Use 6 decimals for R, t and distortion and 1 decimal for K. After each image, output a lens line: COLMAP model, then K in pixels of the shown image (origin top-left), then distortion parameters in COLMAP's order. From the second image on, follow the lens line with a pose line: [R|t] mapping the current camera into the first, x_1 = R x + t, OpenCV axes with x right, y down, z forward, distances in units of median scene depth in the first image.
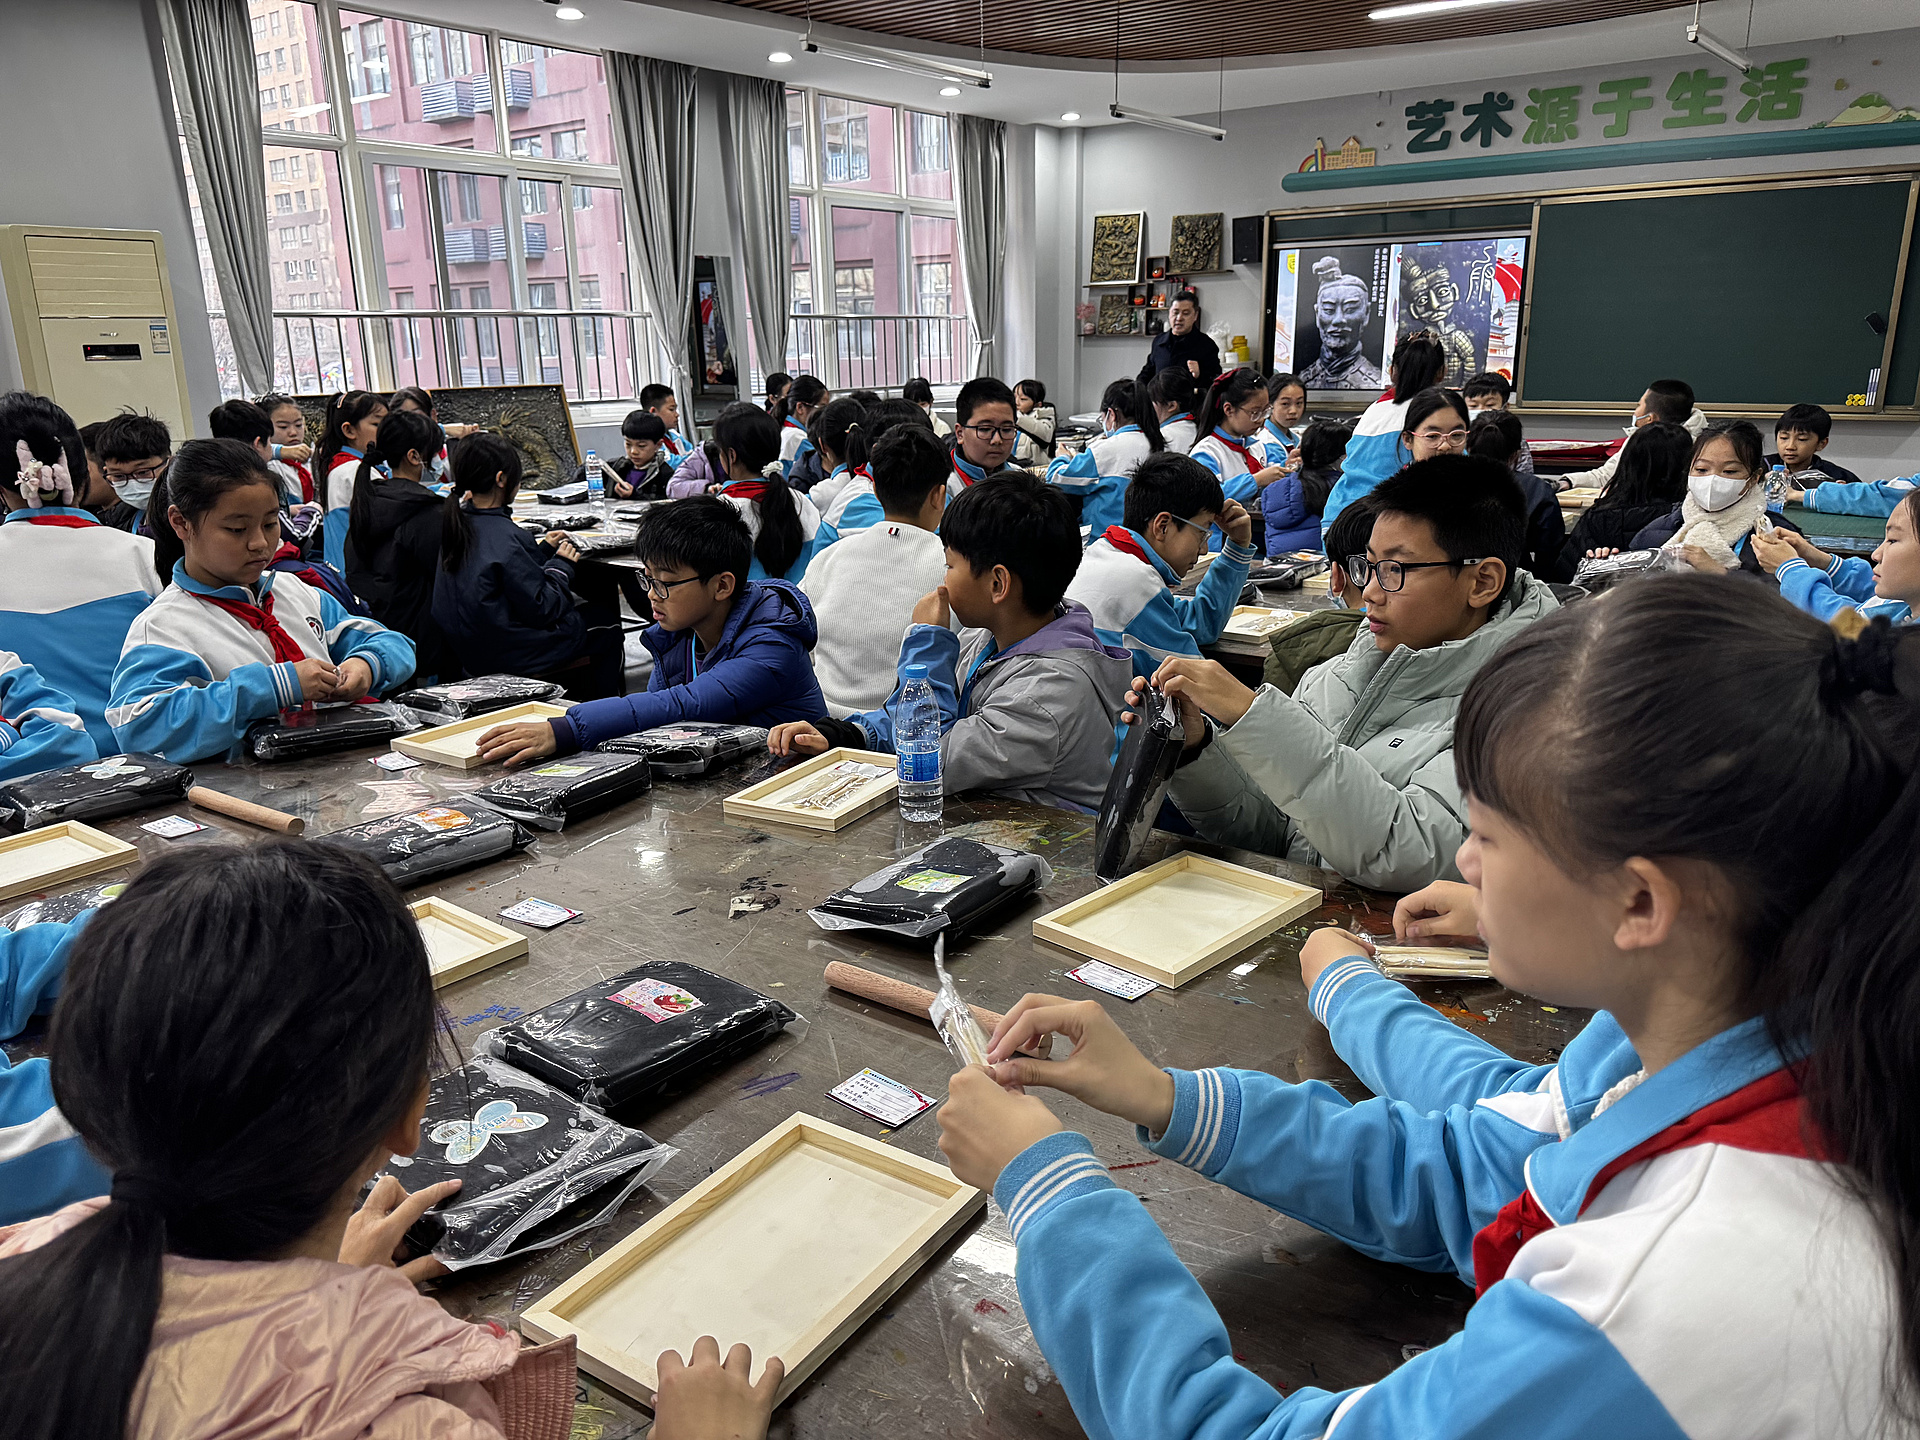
lens RADIAL K [[1343.5, 0, 960.0], [0, 1343.5, 720.0], [0, 0, 1]] dist [0.004076, 0.001882]
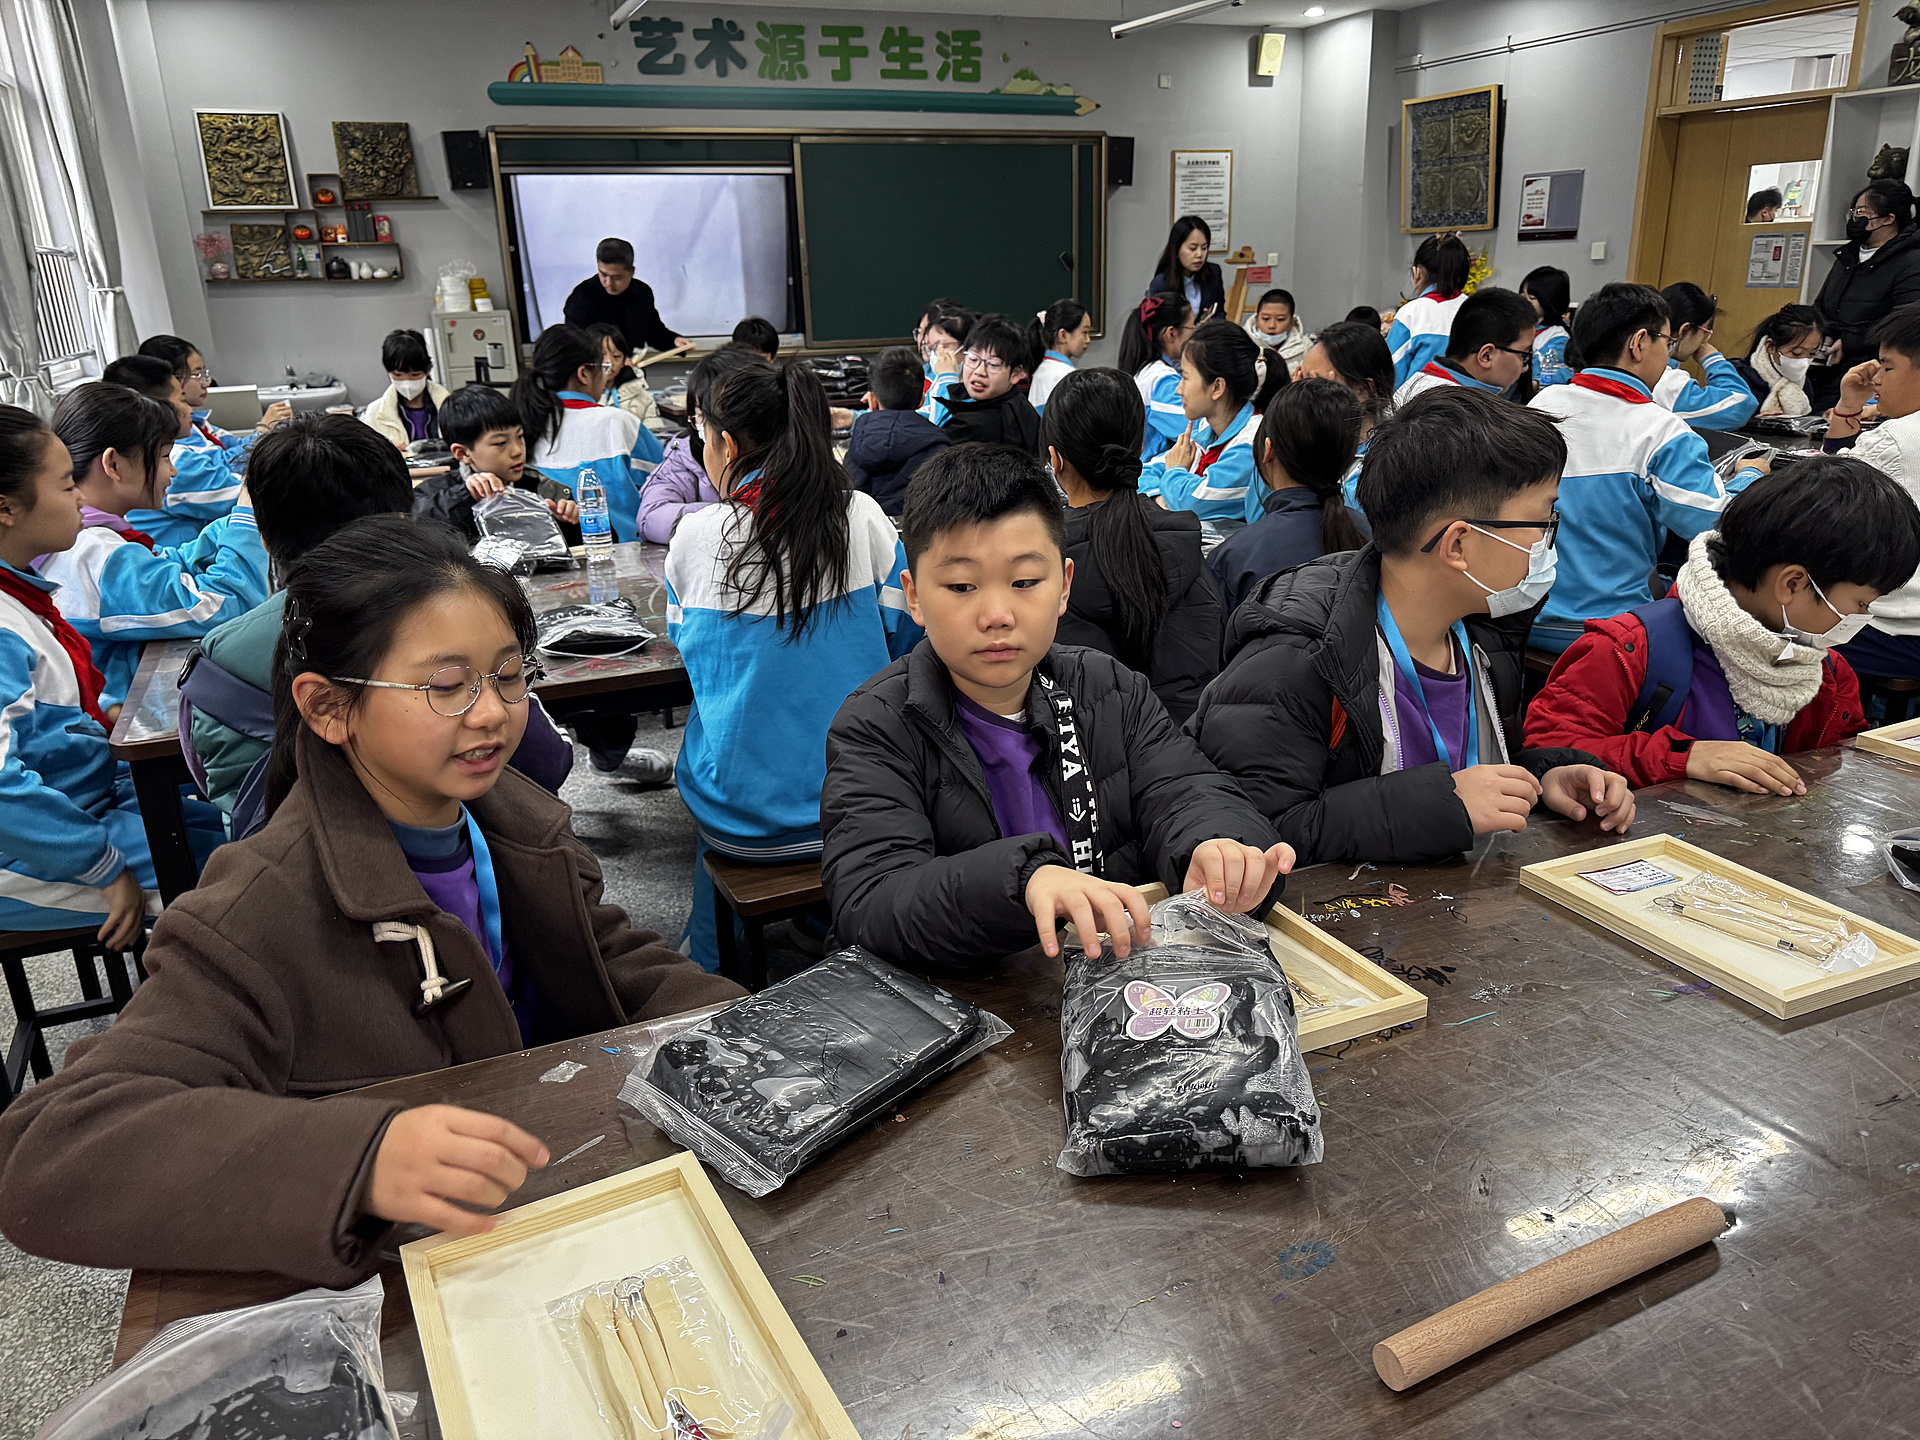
lens RADIAL K [[1343.5, 0, 960.0], [0, 1343.5, 720.0], [0, 0, 1]] dist [0.004076, 0.001882]
pose [[0.538498, -0.265929, 0.799563, -0.417652], [0.249008, 0.956737, 0.150500, -0.089654], [-0.804994, 0.118054, 0.581420, 0.364963]]
